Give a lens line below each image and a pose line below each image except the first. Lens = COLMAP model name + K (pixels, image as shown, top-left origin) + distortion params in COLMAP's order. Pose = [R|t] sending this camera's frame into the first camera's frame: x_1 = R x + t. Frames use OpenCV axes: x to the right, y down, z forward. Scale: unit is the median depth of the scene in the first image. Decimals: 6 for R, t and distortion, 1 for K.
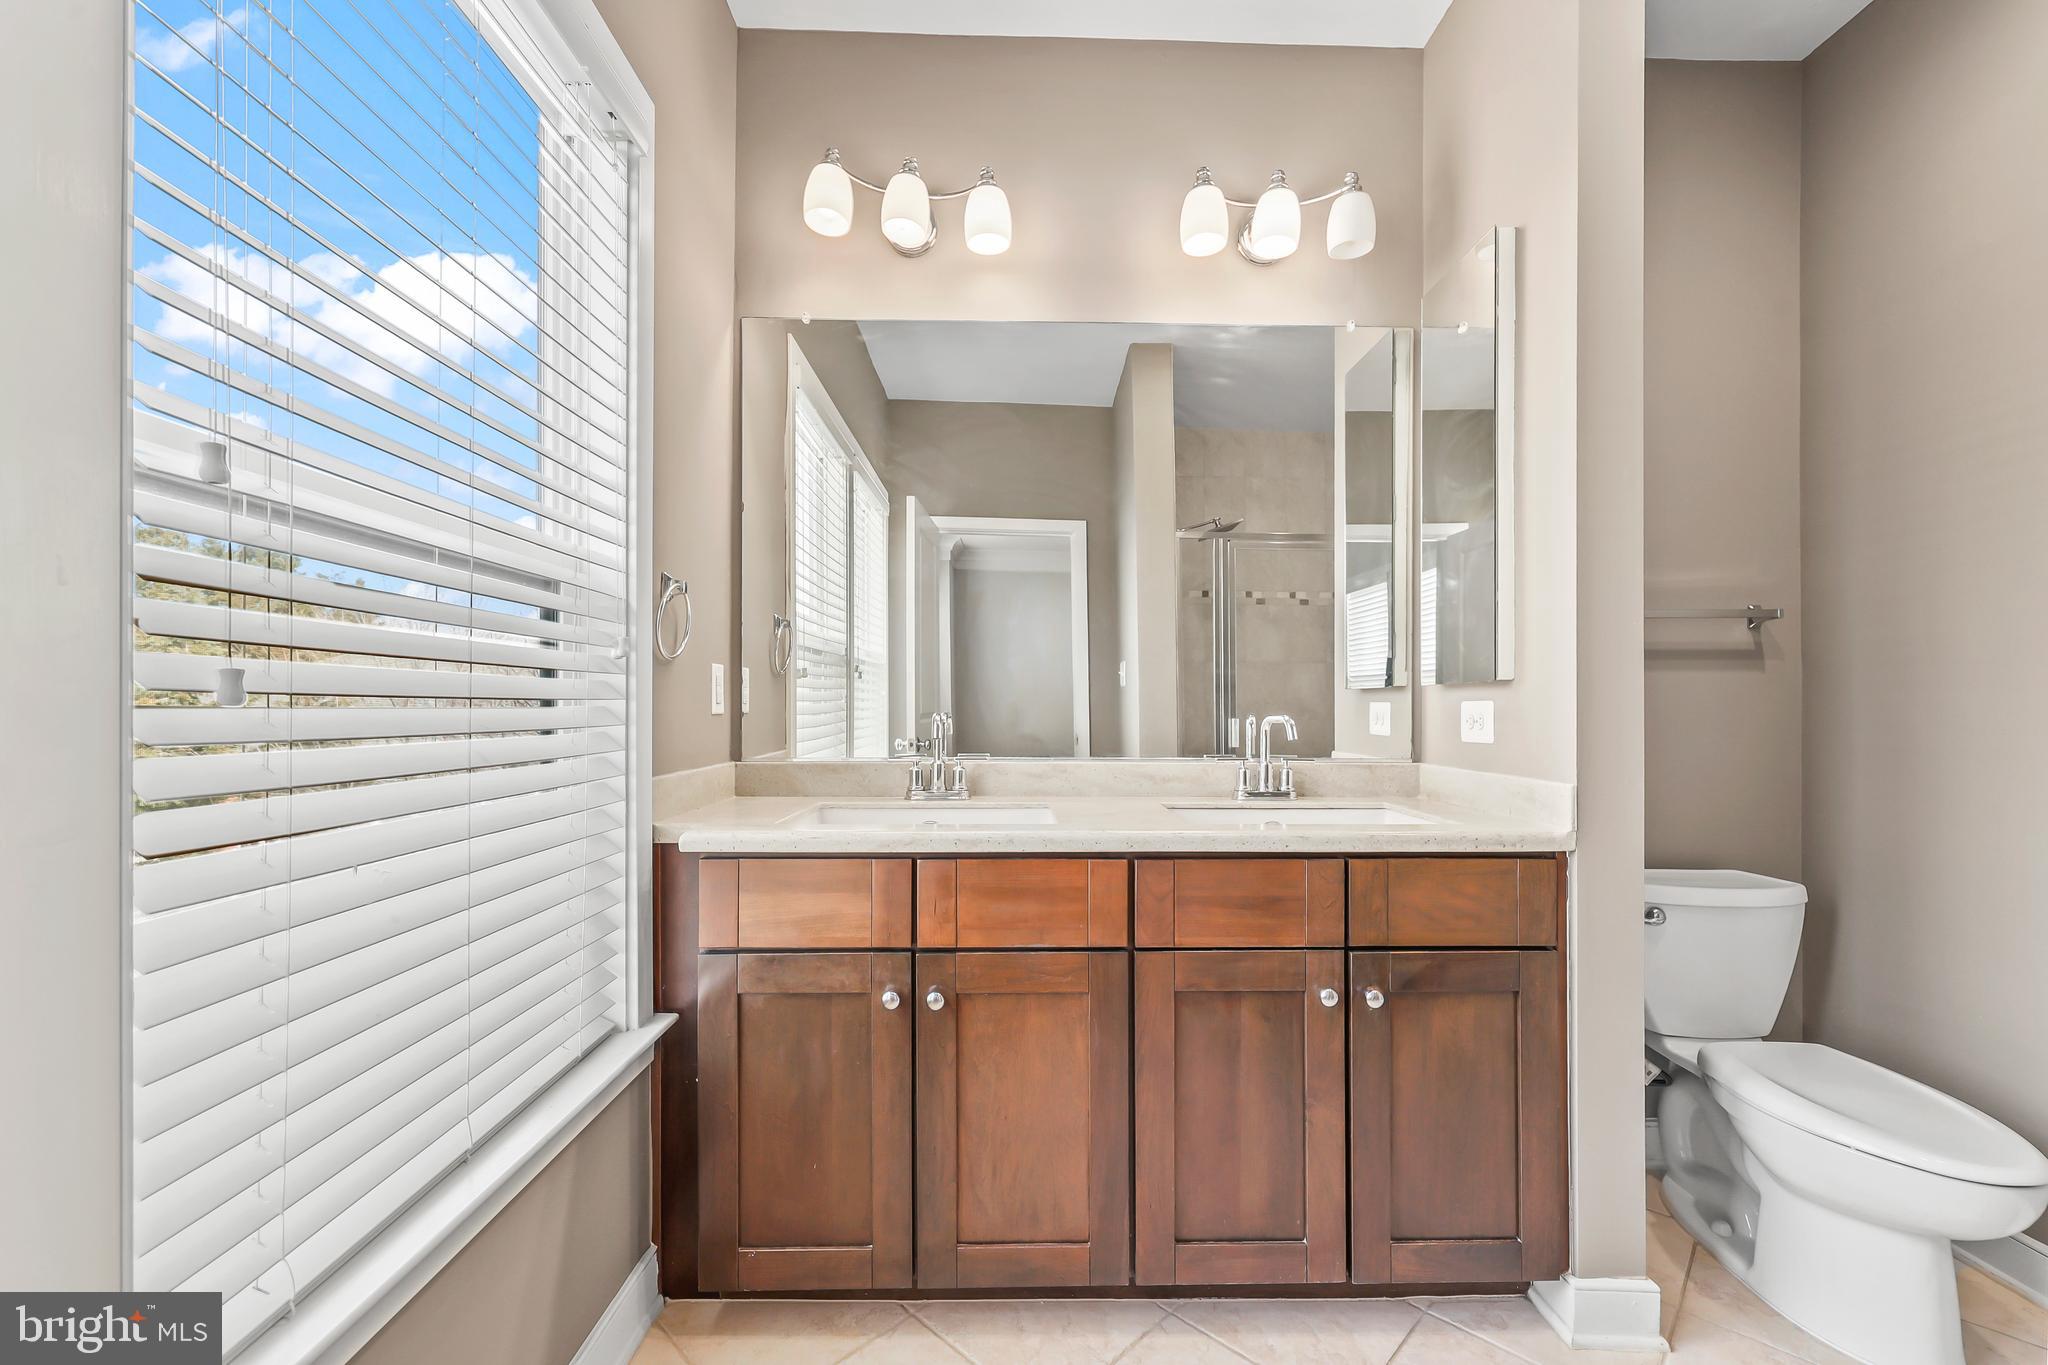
lens RADIAL K [[829.6, 0, 1027.1], [0, 829.6, 722.9], [0, 0, 1]] dist [-0.000019, -0.000034]
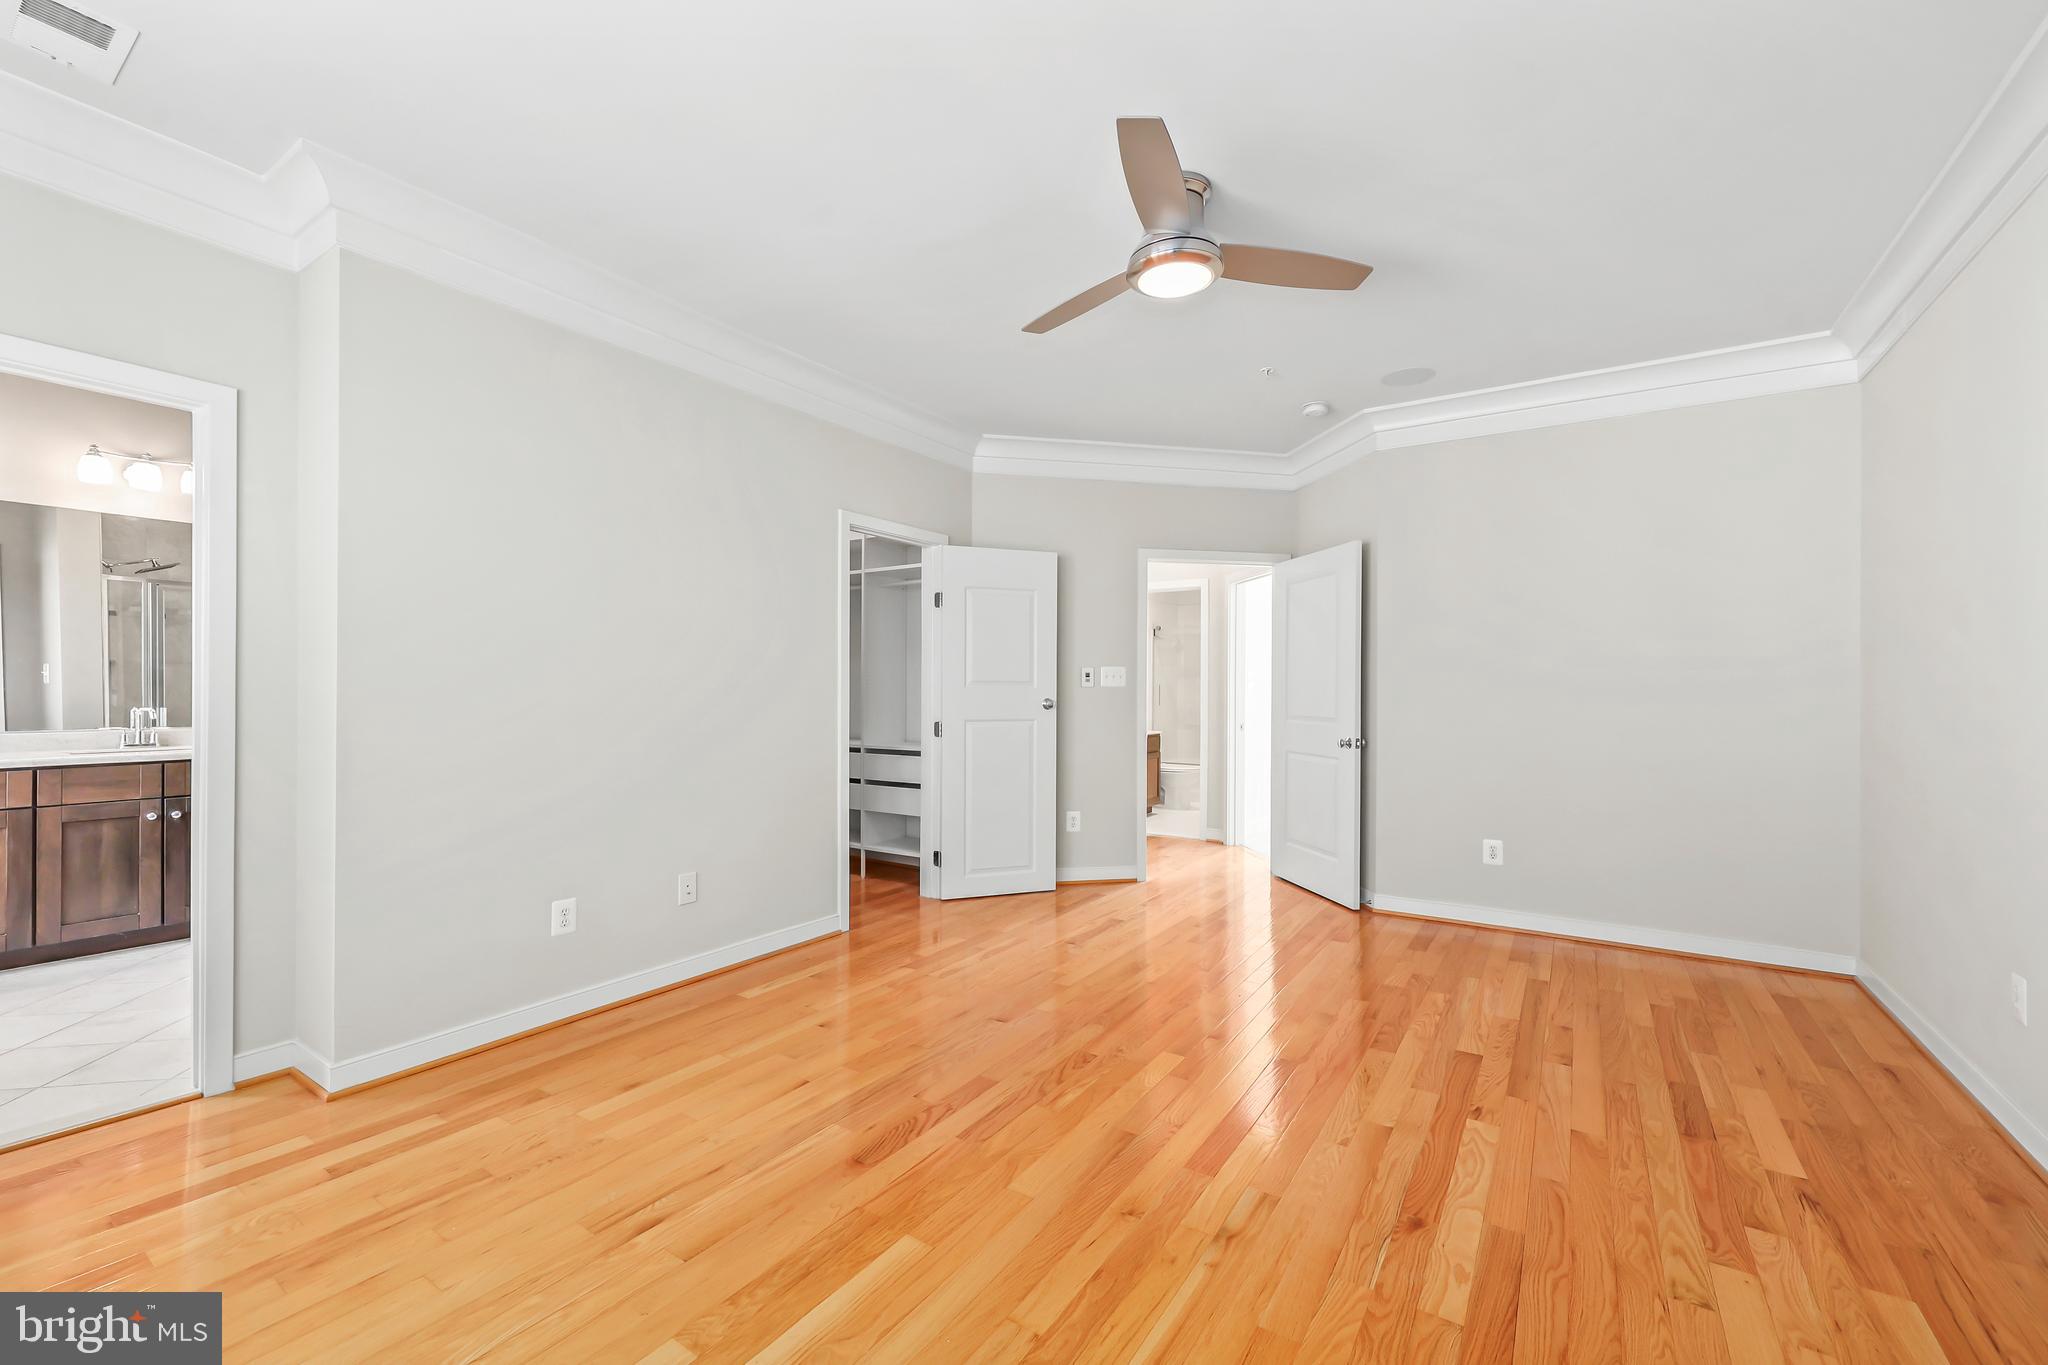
lens RADIAL K [[833.4, 0, 1034.6], [0, 833.4, 690.7], [0, 0, 1]] dist [0.000204, -0.000098]
pose [[0.566808, 0.005374, 0.823832, -0.219462], [0.009535, 0.999869, -0.013083, -0.003049], [-0.823795, 0.015271, 0.566682, -2.717869]]
